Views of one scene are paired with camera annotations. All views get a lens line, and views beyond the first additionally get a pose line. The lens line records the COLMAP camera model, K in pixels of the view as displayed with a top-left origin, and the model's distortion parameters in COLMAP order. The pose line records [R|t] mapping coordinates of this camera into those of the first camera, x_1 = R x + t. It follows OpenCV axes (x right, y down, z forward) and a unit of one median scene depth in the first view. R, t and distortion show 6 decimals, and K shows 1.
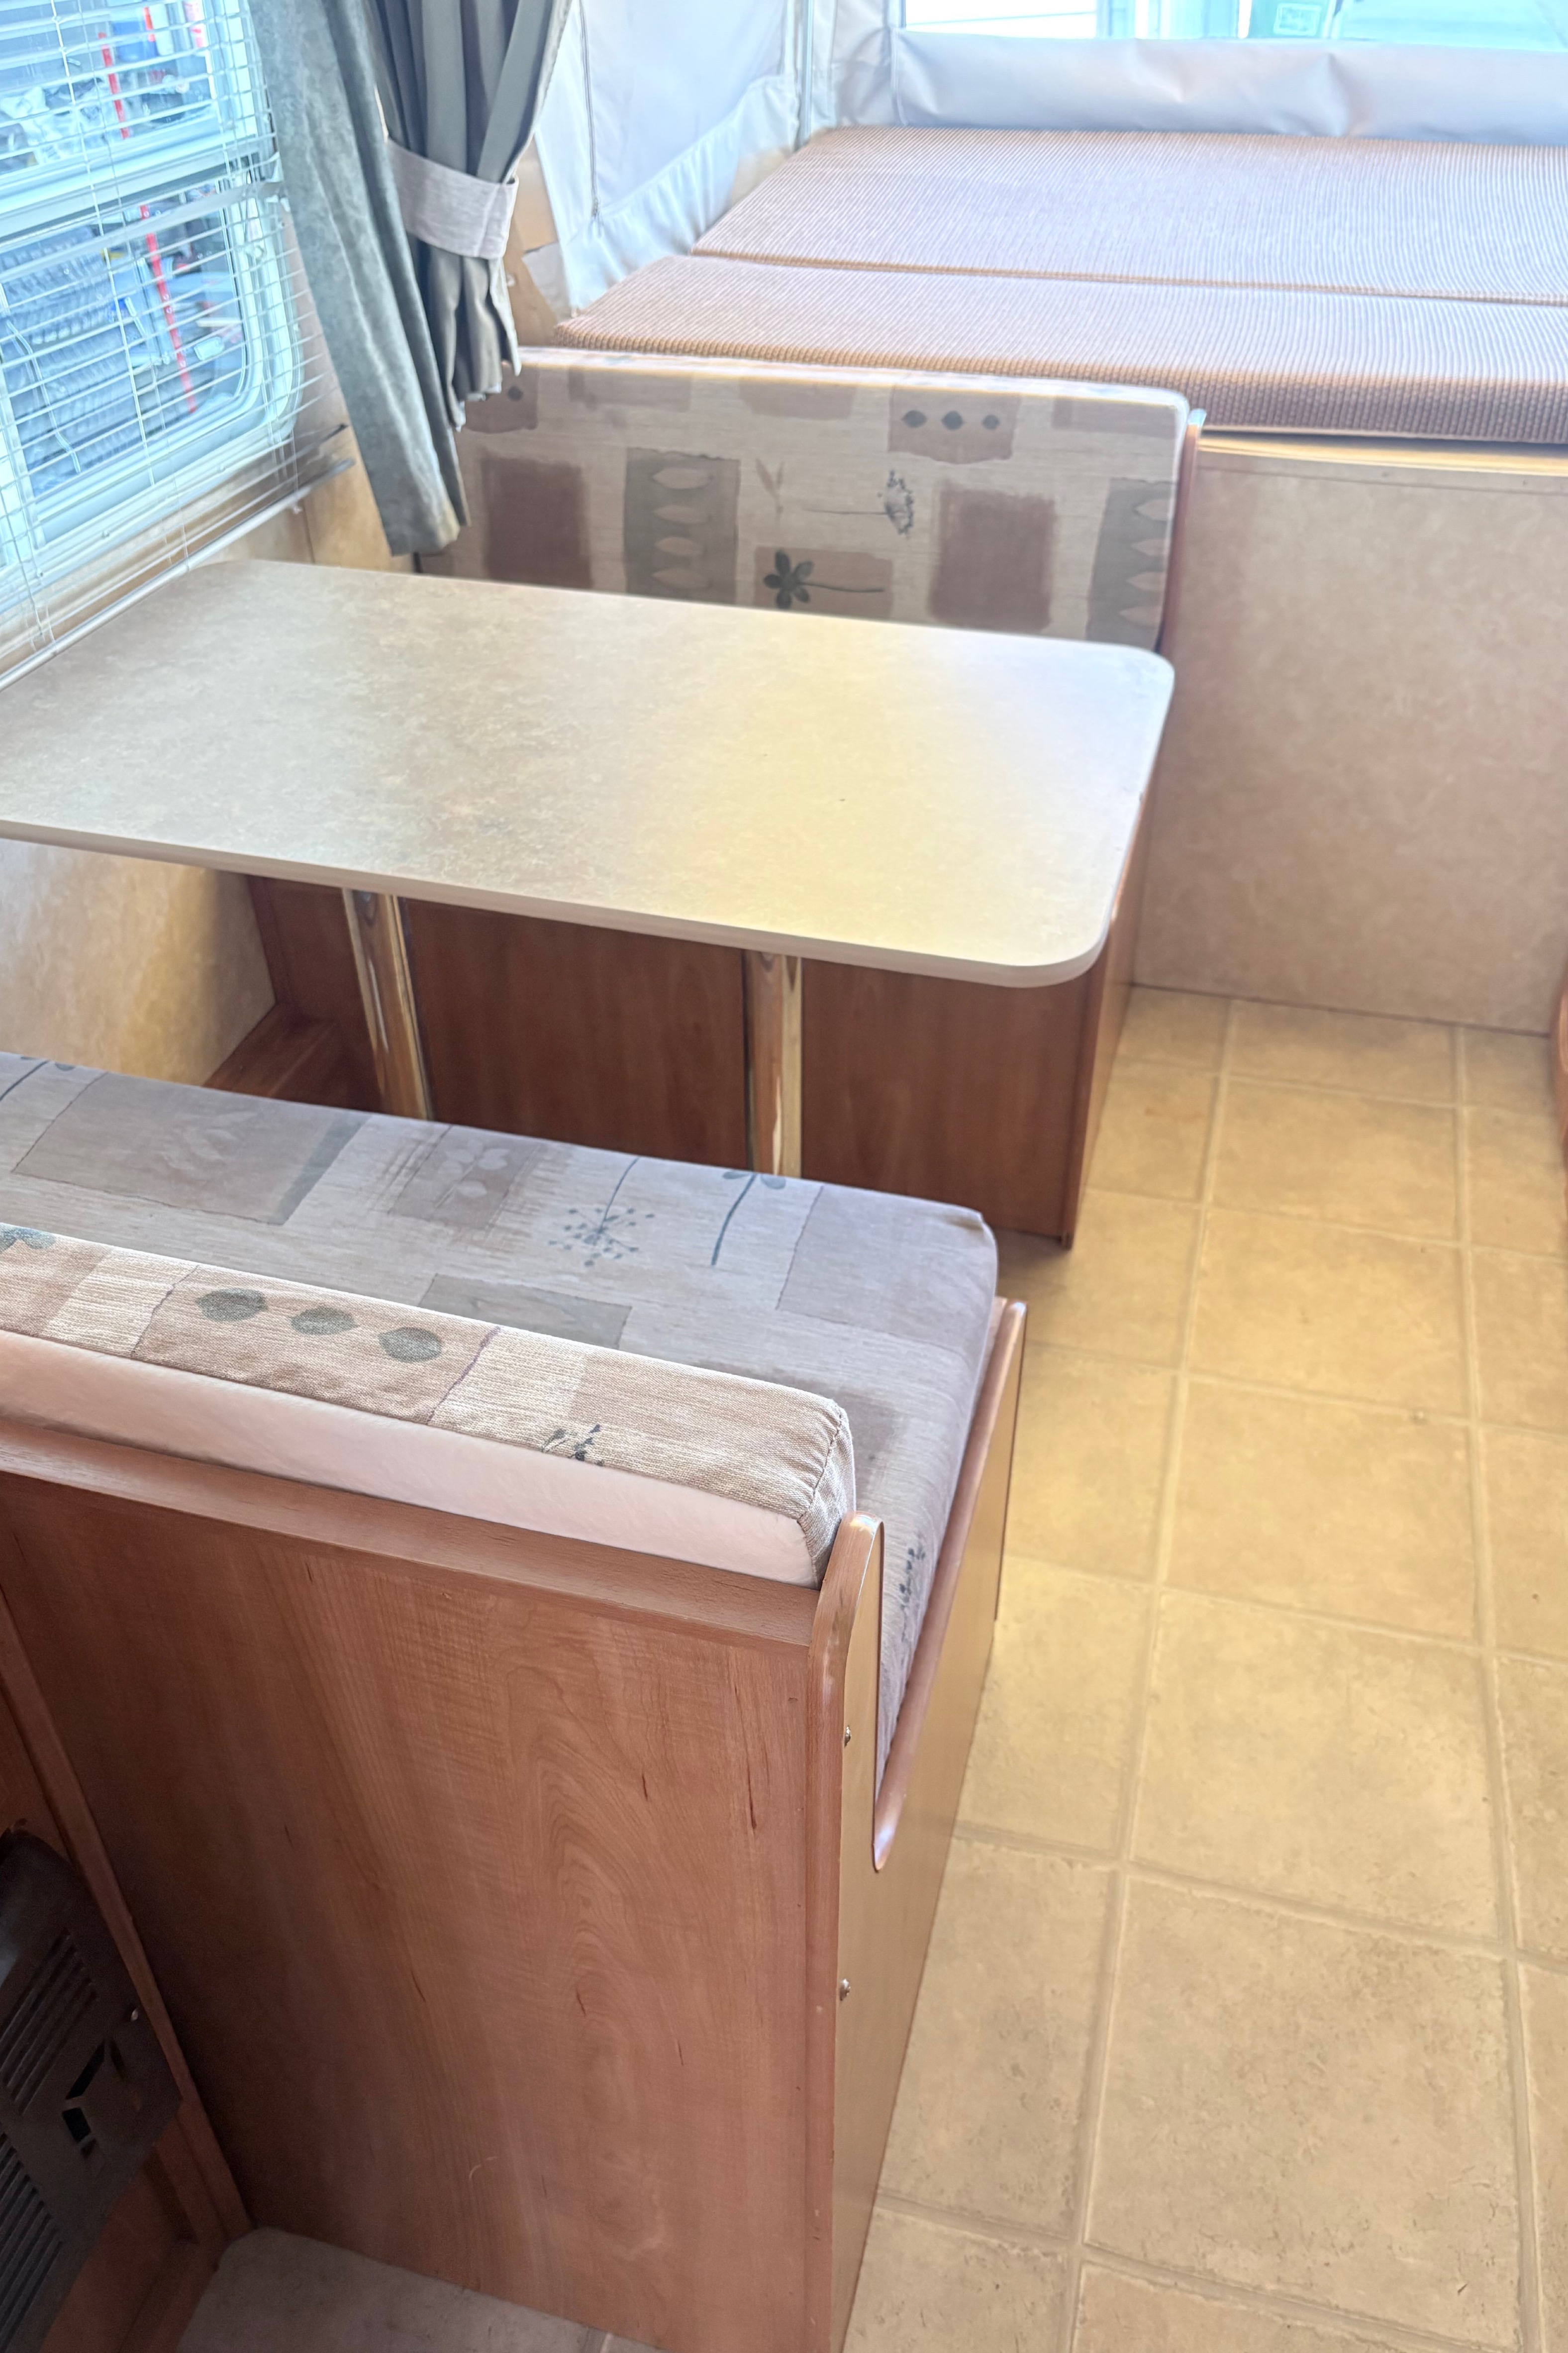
lens RADIAL K [[1796.1, 0, 784.0], [0, 1796.1, 1176.5], [0, 0, 1]] dist [0.065026, -0.096113]
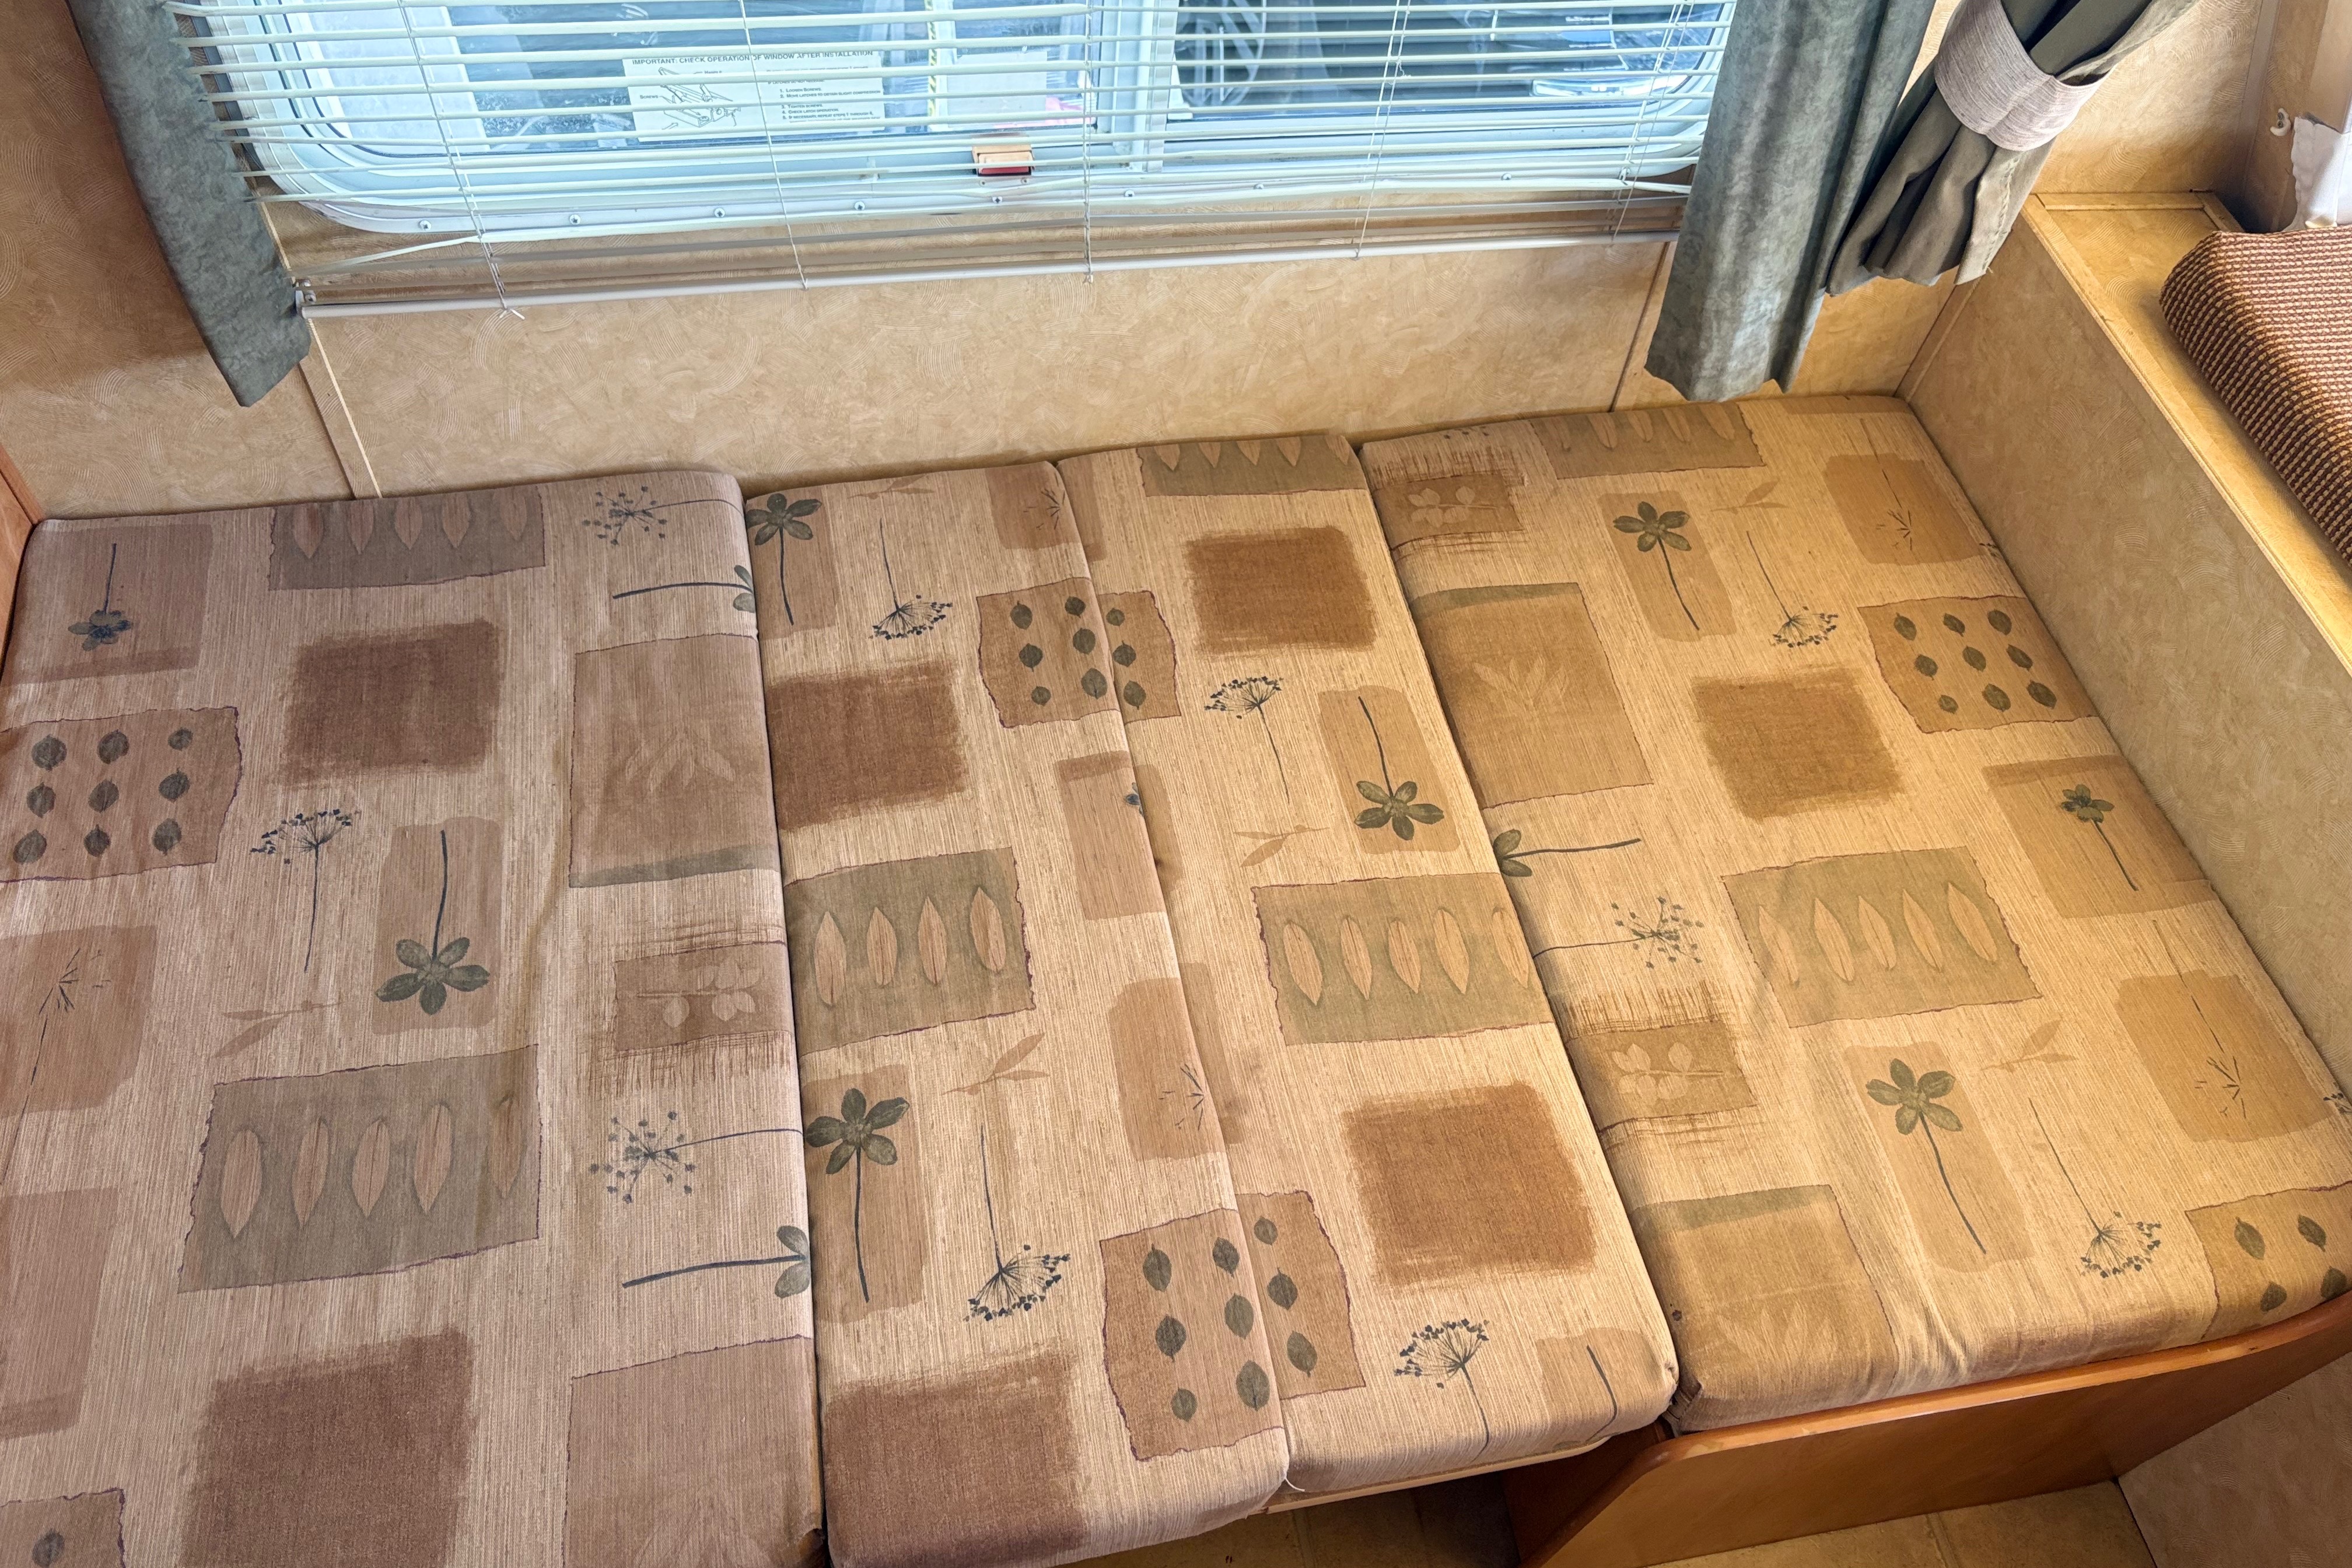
lens RADIAL K [[1795.5, 0, 1176.0], [0, 1795.5, 784.0], [0, 0, 1]] dist [0.065026, -0.096113]
pose [[0.431599, 0.757026, -0.490544, 0.335981], [-0.614653, 0.644822, 0.454319, -0.695752], [0.660245, 0.105431, 0.743613, 0.445807]]
